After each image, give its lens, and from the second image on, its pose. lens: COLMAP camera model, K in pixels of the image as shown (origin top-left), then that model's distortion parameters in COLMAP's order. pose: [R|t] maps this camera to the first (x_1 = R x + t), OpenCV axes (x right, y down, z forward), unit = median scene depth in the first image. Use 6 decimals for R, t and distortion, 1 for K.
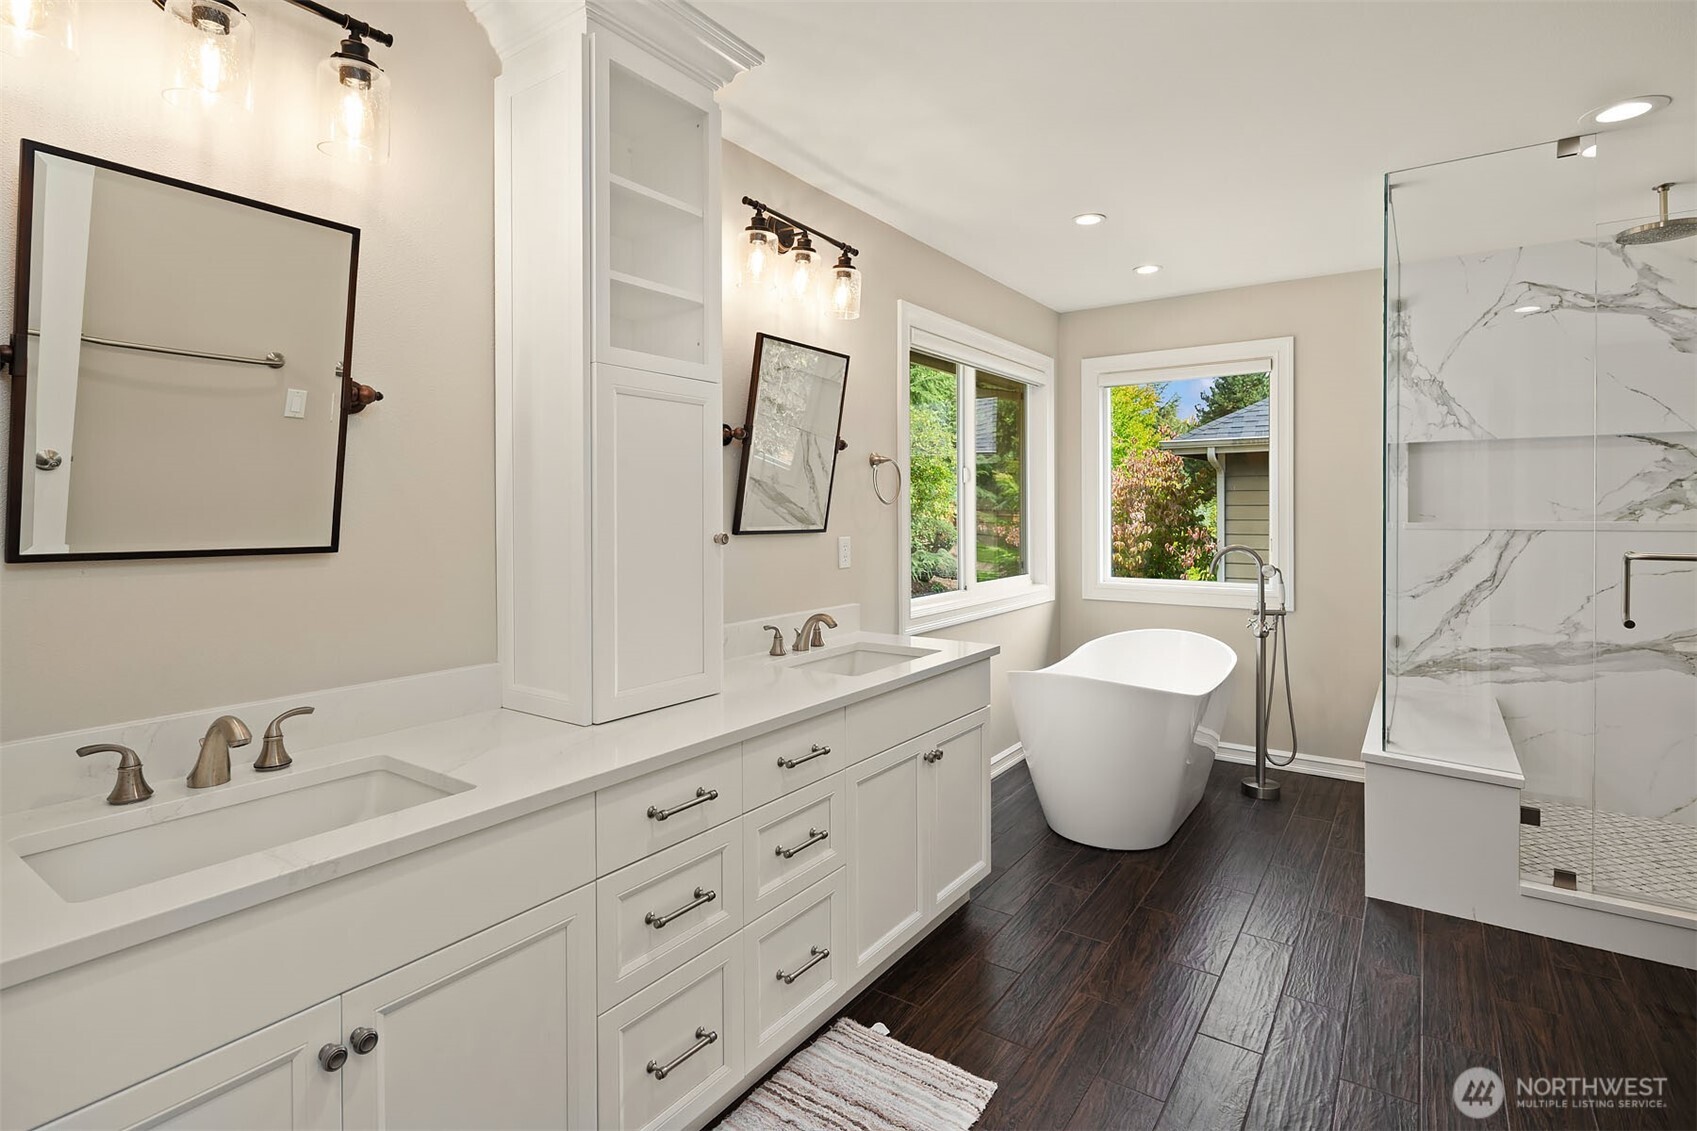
lens RADIAL K [[837.7, 0, 834.1], [0, 837.7, 516.6], [0, 0, 1]] dist [0.000020, -0.002952]
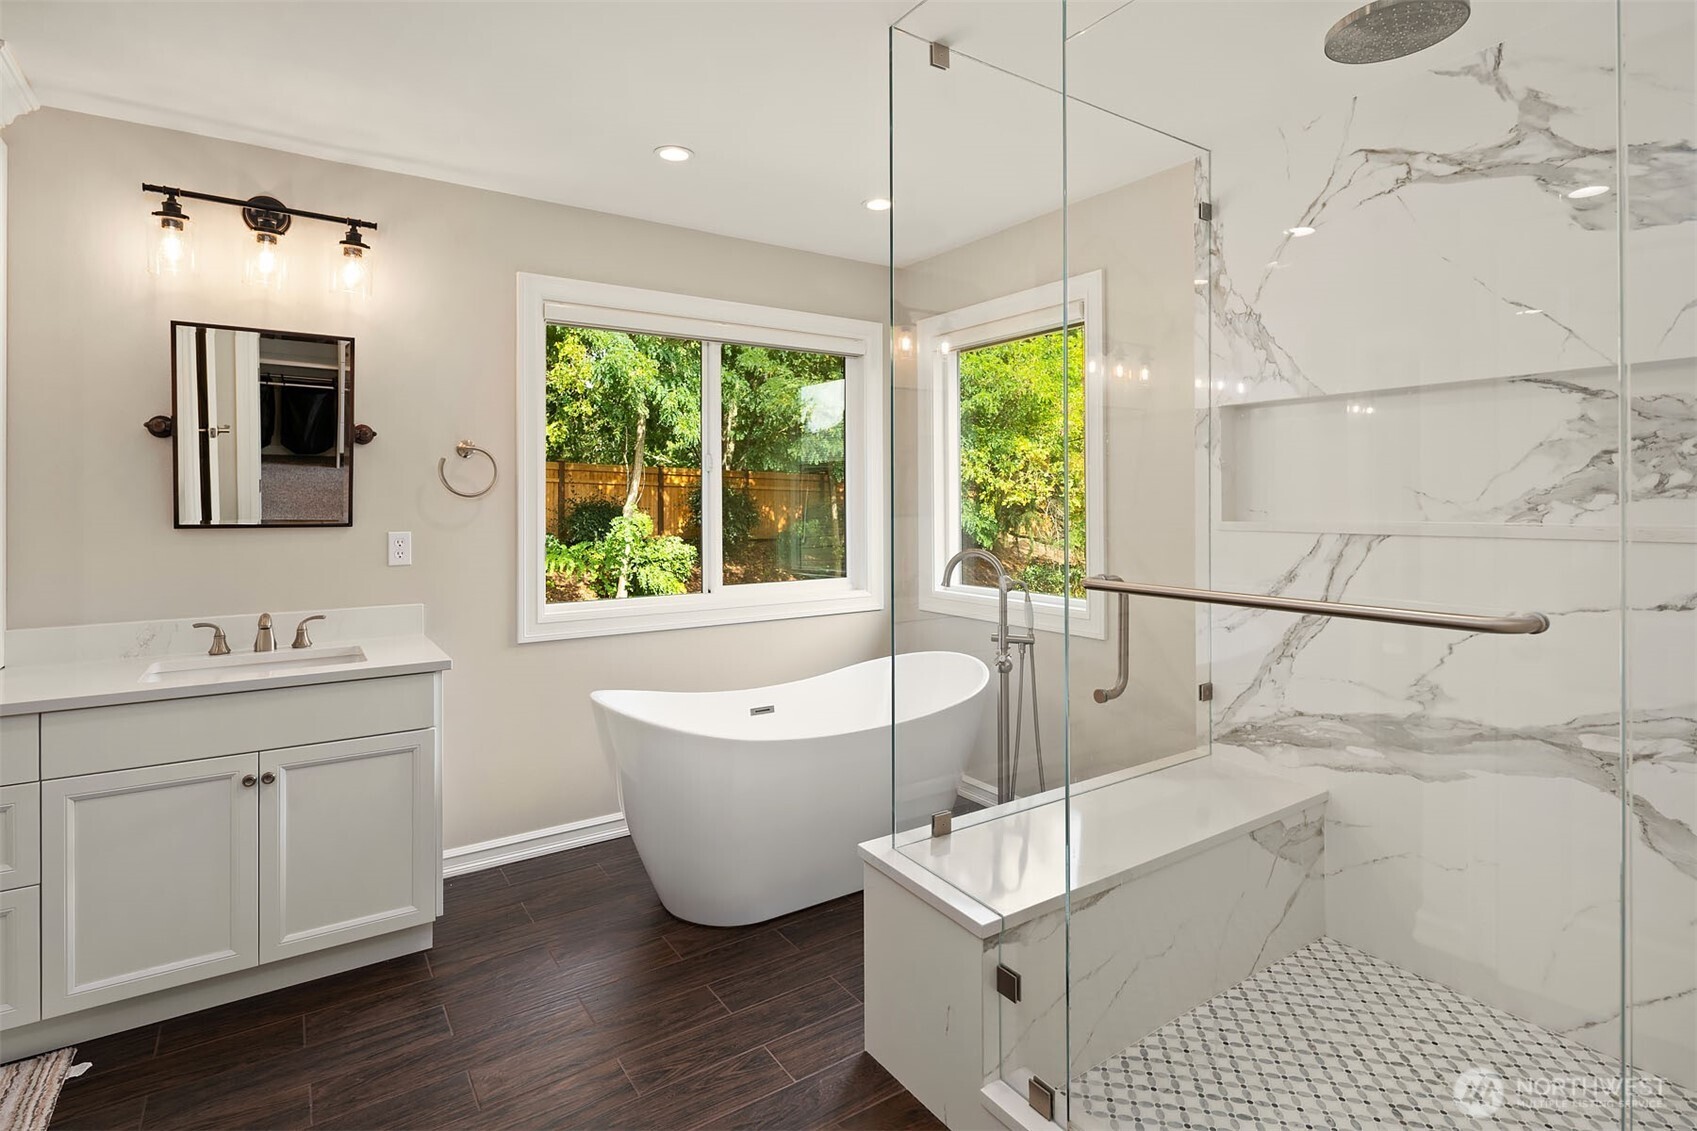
lens RADIAL K [[837.7, 0, 856.8], [0, 837.7, 500.7], [0, 0, 1]] dist [0.000020, -0.002952]
pose [[0.935312, -0.000254, -0.353825, 0.711627], [-0.002838, 0.999962, -0.008220, -0.003611], [0.353813, 0.008693, 0.935276, 0.268839]]
